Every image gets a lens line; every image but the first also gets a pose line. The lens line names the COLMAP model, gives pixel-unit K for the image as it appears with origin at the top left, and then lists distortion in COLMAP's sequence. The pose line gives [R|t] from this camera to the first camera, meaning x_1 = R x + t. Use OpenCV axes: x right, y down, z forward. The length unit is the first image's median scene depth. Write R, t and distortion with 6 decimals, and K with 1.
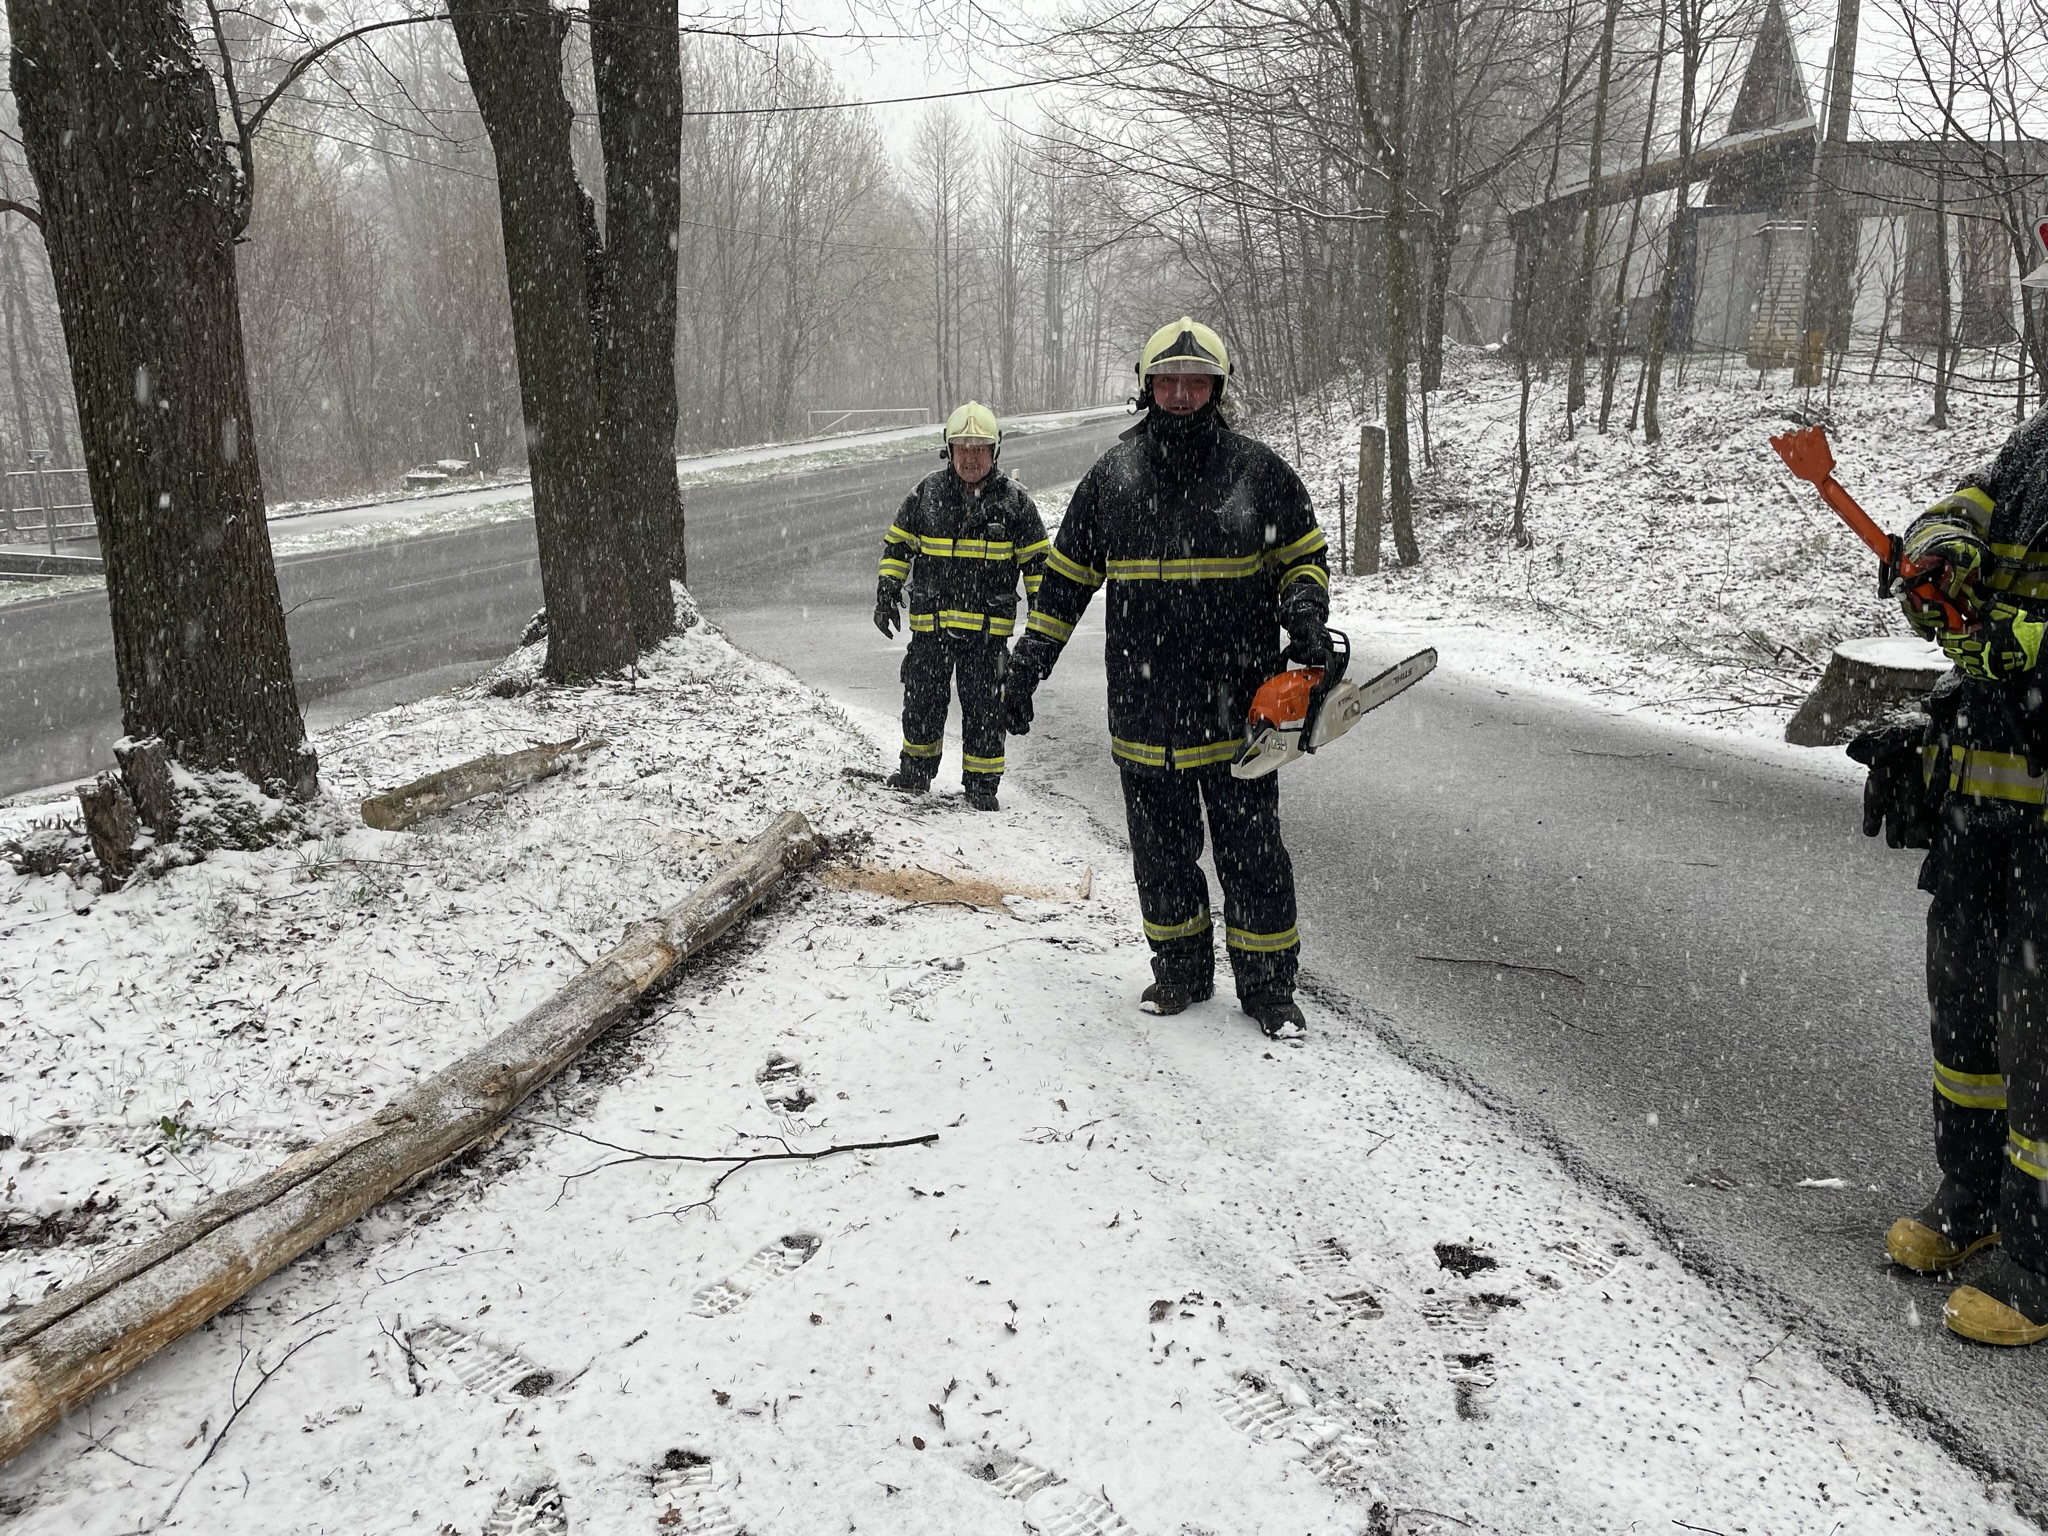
lens RADIAL K [[1546.0, 0, 1024.0], [0, 1546.0, 768.0], [0, 0, 1]] dist [-0.000772, -0.007456]
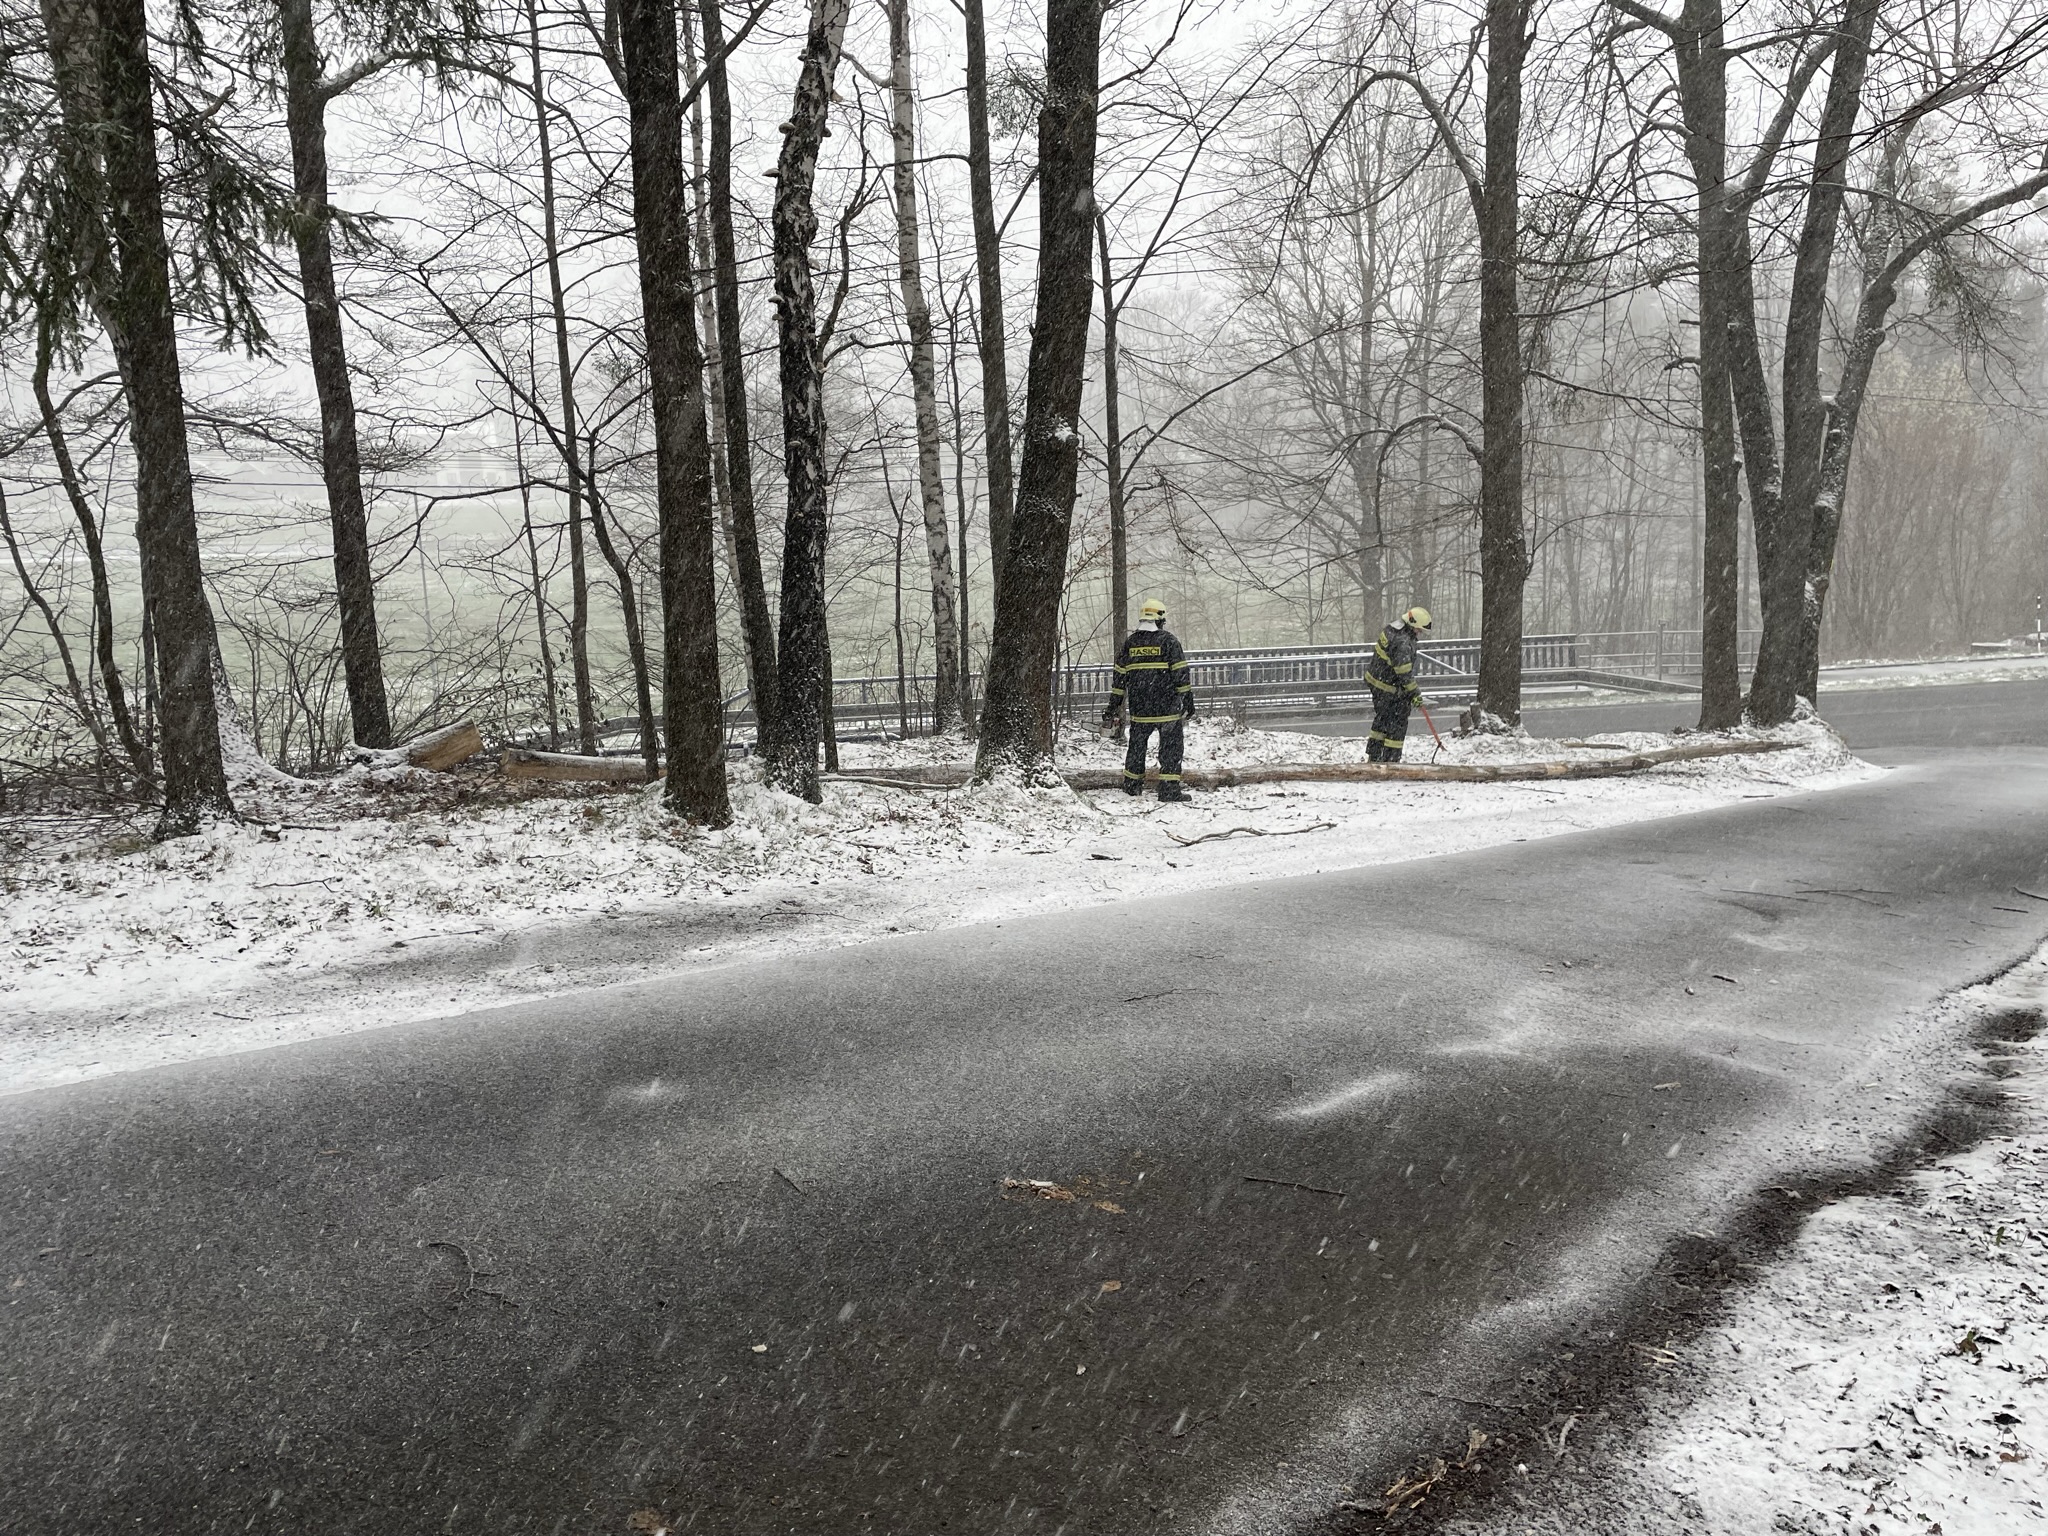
lens RADIAL K [[1526.5, 0, 1034.4], [0, 1526.5, 780.4], [0, 0, 1]] dist [0.091449, -0.114349]
pose [[0.496123, 0.119673, -0.859965, 2.249315], [-0.198879, 0.979786, 0.021612, 0.310876], [0.845168, 0.160306, 0.509895, -1.913278]]
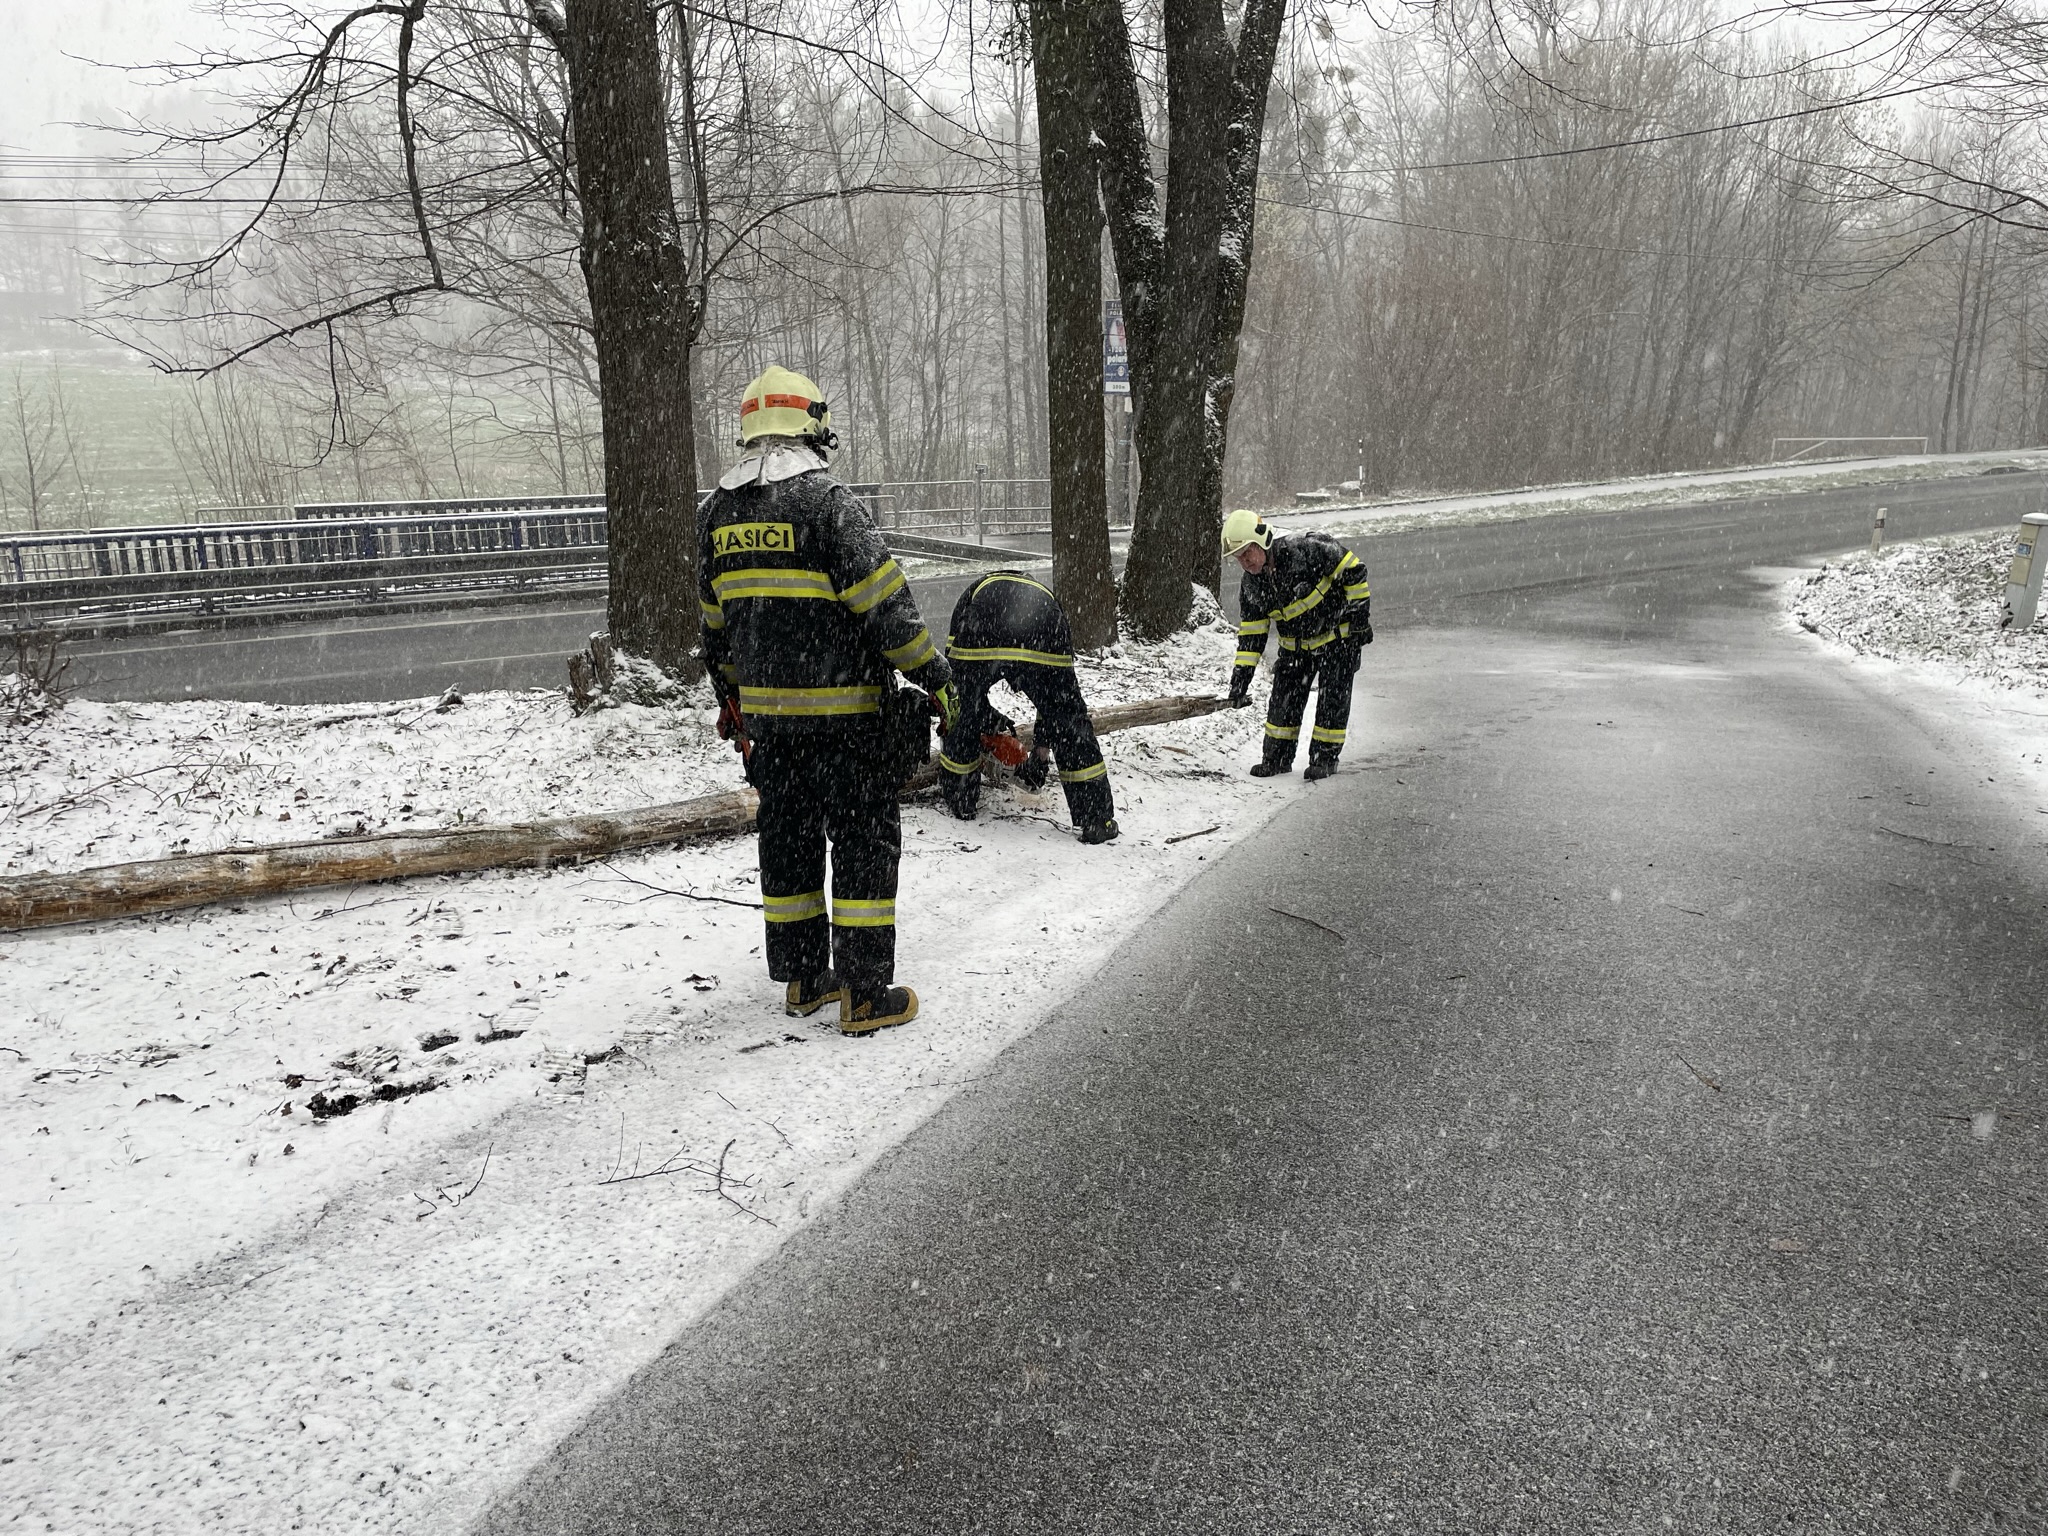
lens RADIAL K [[1526.5, 0, 1034.4], [0, 1526.5, 780.4], [0, 0, 1]] dist [0.091449, -0.114349]
pose [[0.806499, 0.146752, -0.572733, 0.821771], [-0.150023, 0.987796, 0.041848, -0.000697], [0.571885, 0.052173, 0.818673, -0.131596]]
